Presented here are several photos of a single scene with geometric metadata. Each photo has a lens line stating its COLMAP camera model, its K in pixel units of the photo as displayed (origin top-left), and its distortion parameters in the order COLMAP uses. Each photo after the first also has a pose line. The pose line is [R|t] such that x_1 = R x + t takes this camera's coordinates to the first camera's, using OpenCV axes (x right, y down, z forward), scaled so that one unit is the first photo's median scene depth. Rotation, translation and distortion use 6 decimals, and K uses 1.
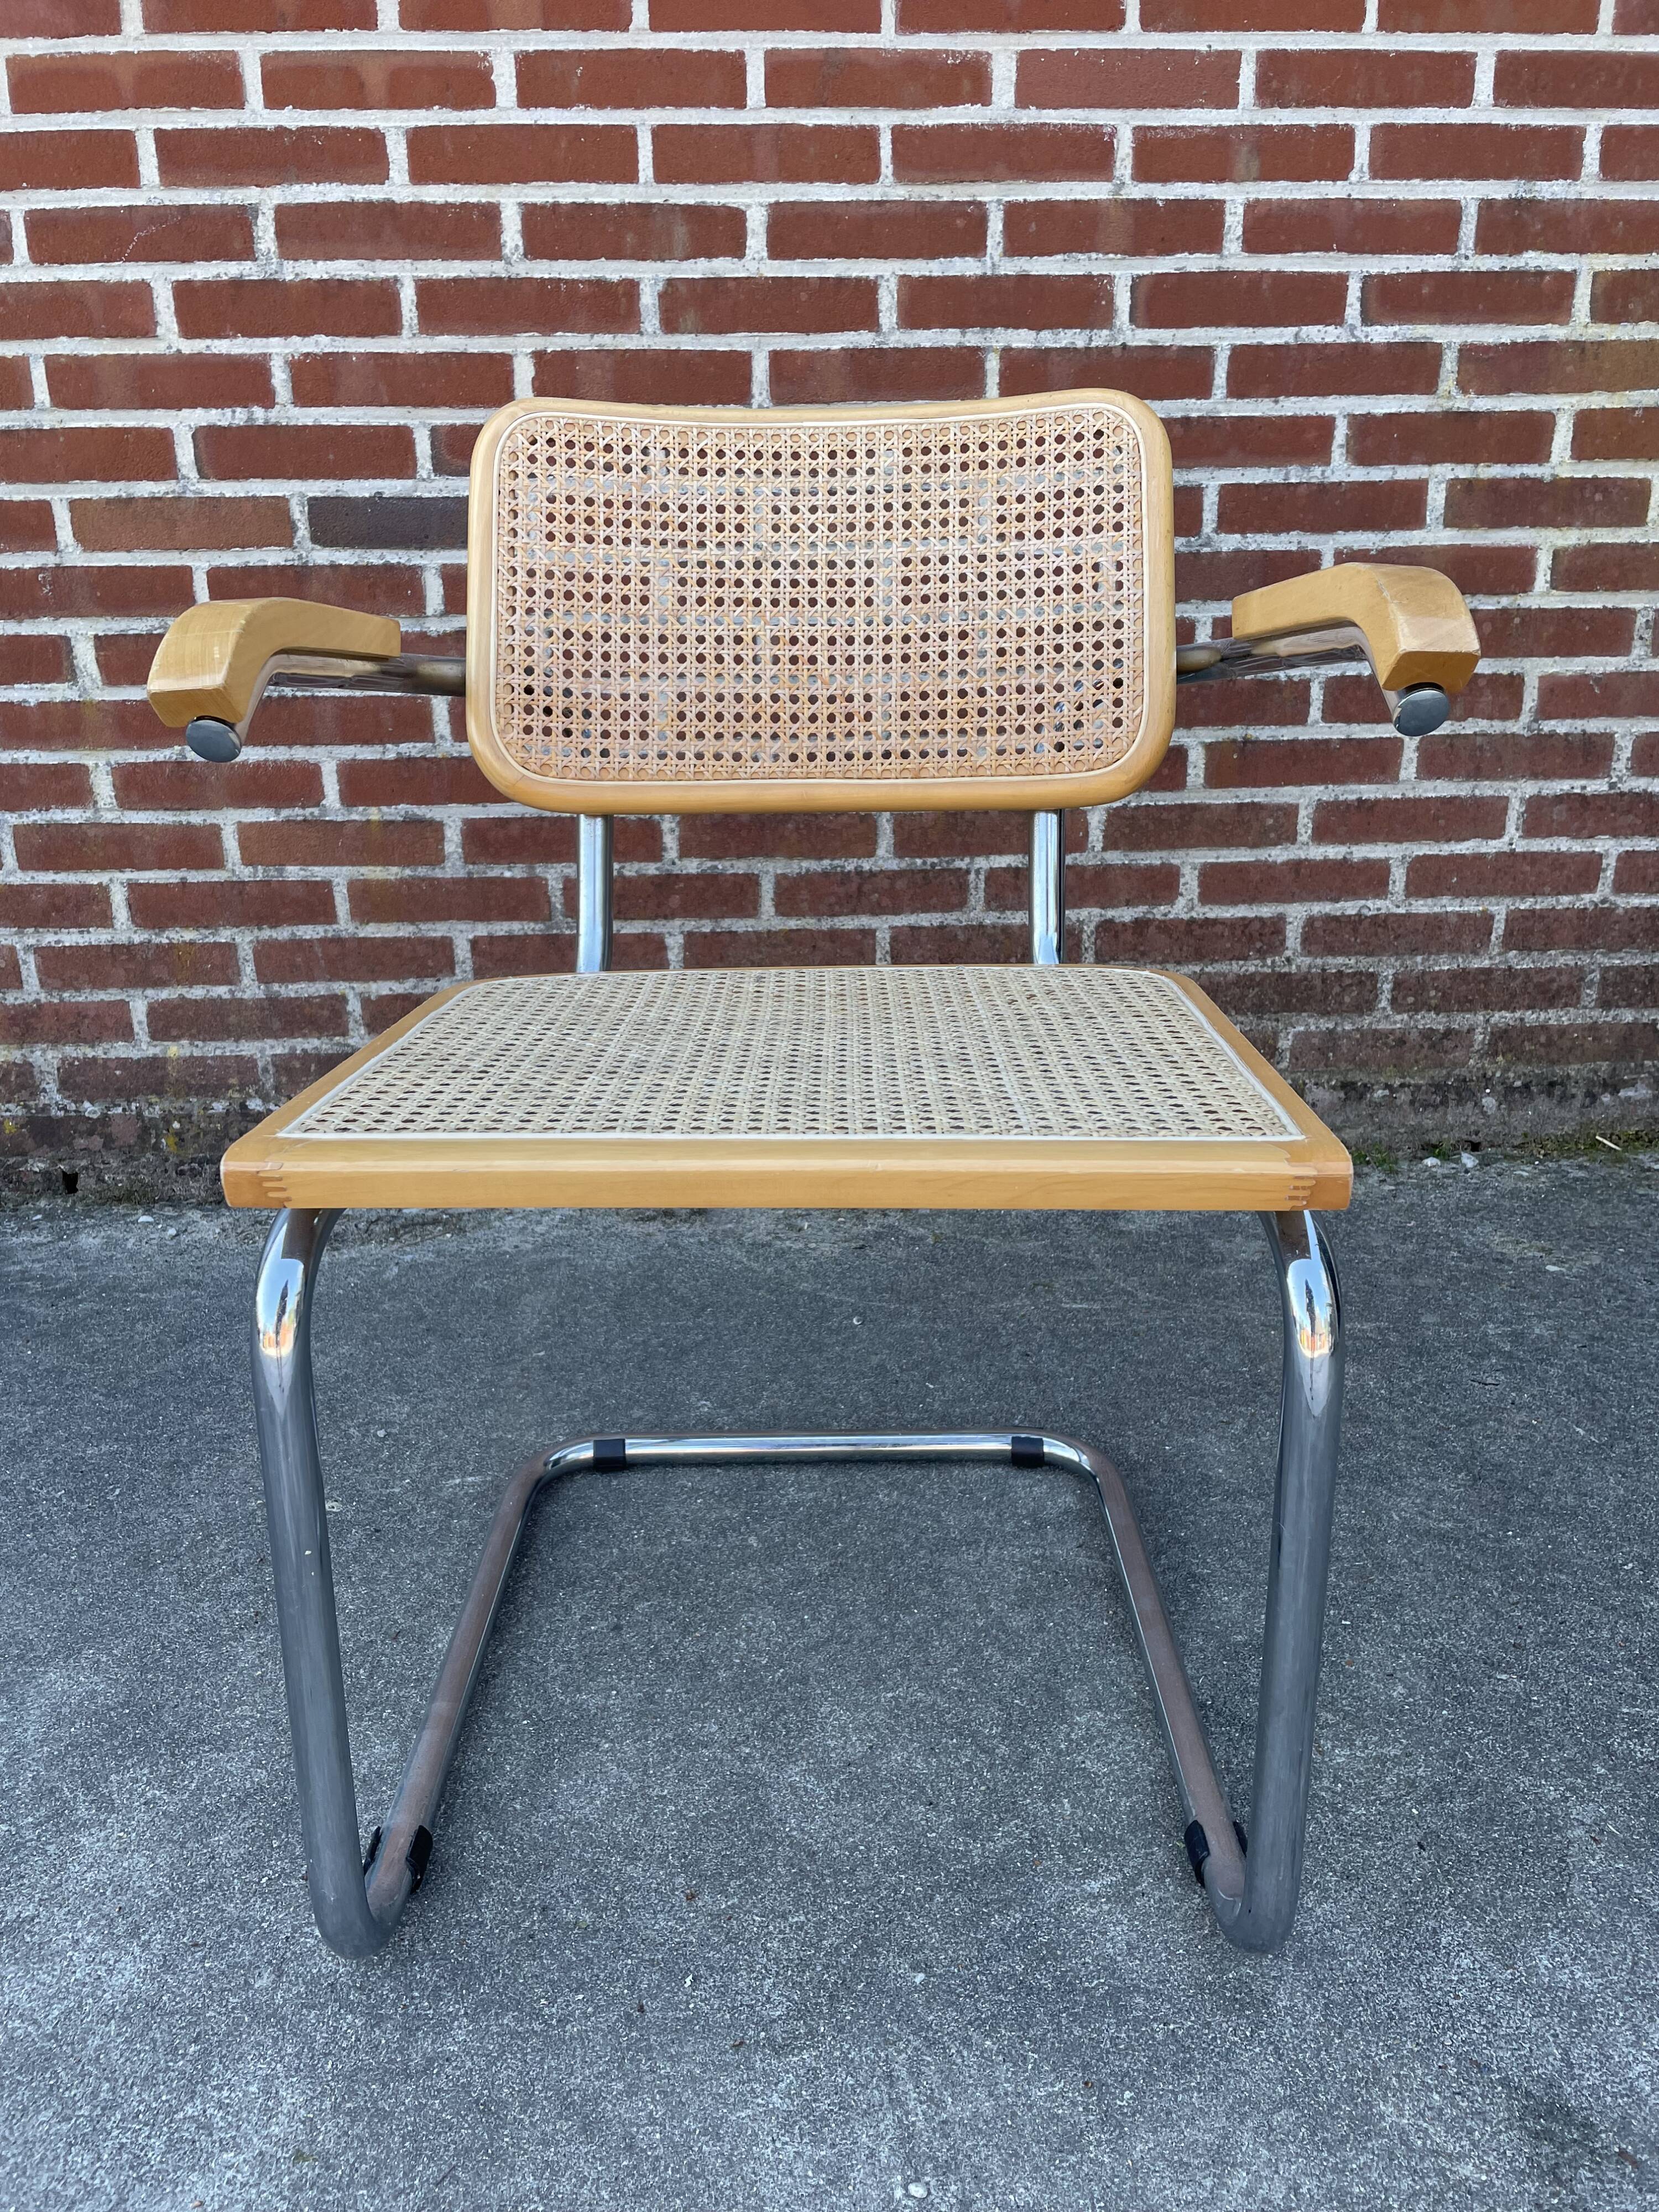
lens RADIAL K [[1688.7, 0, 817.1], [0, 1688.7, 1096.2], [0, 0, 1]] dist [0.076884, -0.107205]
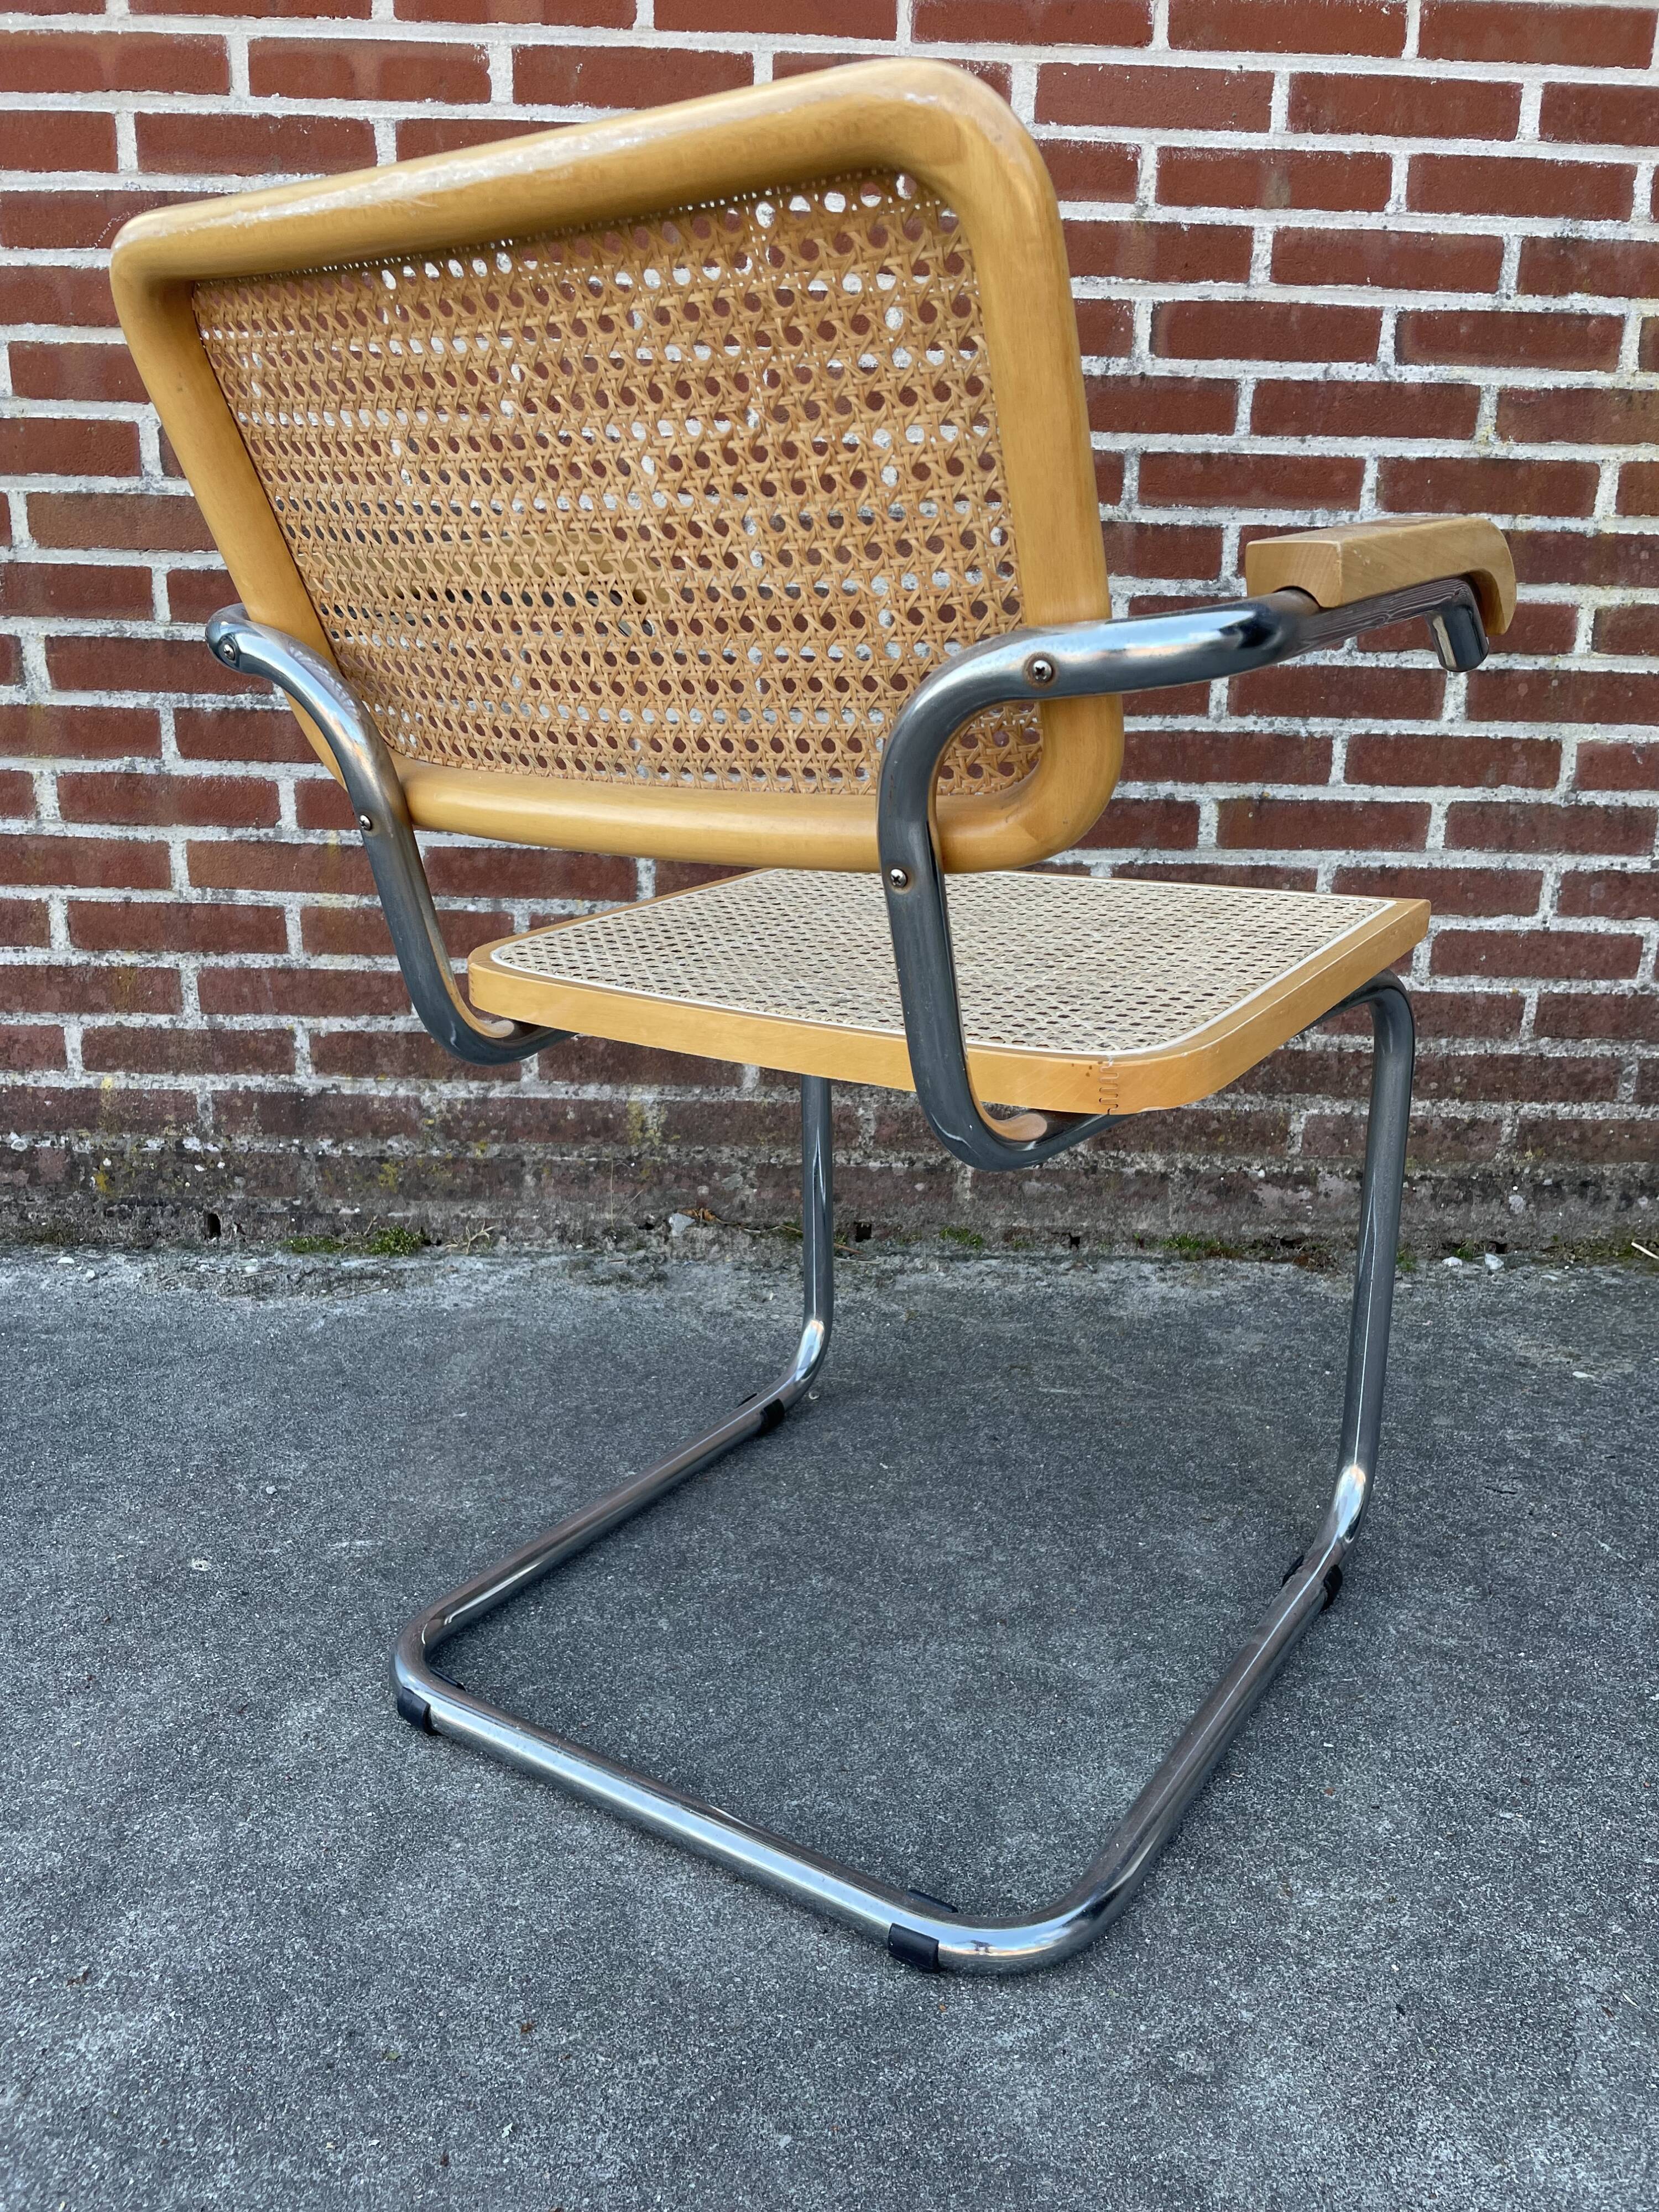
lens RADIAL K [[1688.7, 0, 830.7], [0, 1688.7, 1127.2], [0, 0, 1]] dist [0.076884, -0.107205]
pose [[0.998972, 0.042540, -0.015664, 0.040676], [-0.043366, 0.997439, -0.056874, 0.039171], [0.013204, 0.057495, 0.998258, 0.078588]]
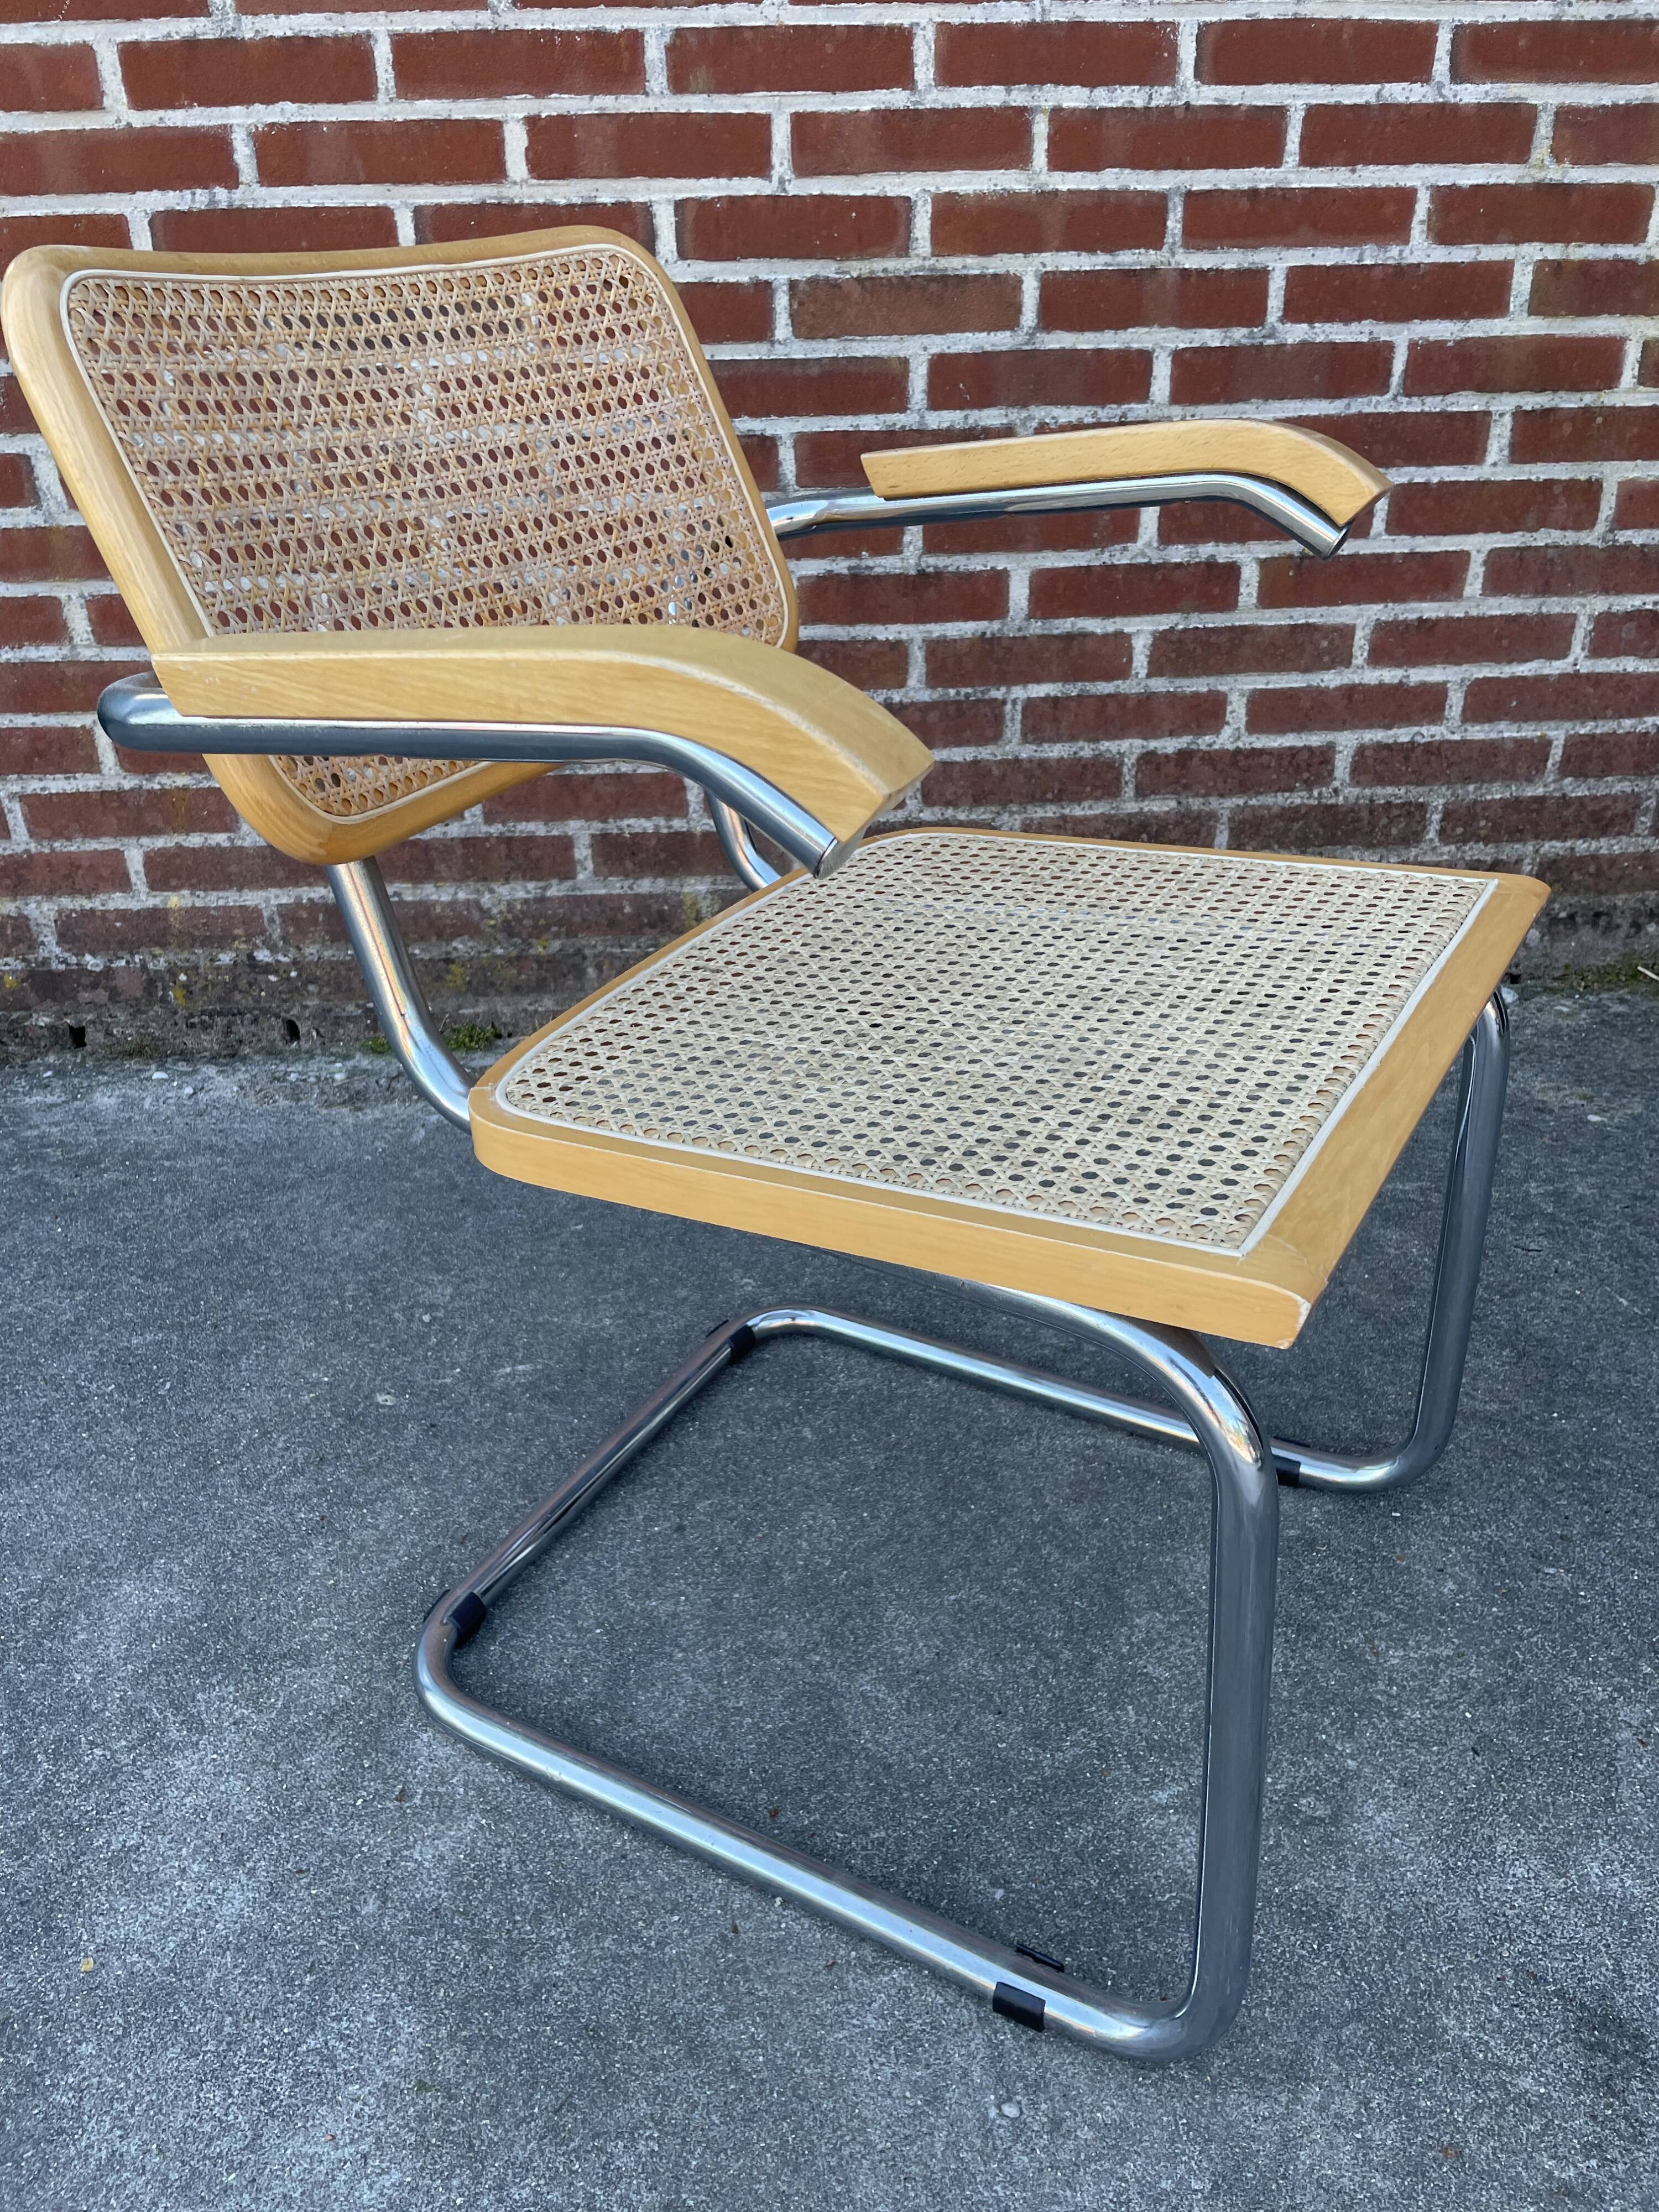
lens RADIAL K [[1688.7, 0, 823.7], [0, 1688.7, 1136.6], [0, 0, 1]] dist [0.076884, -0.107205]
pose [[0.999829, -0.013130, 0.012991, -0.030168], [0.010678, 0.984786, 0.173442, -0.067420], [-0.015071, -0.173274, 0.984758, 0.029102]]
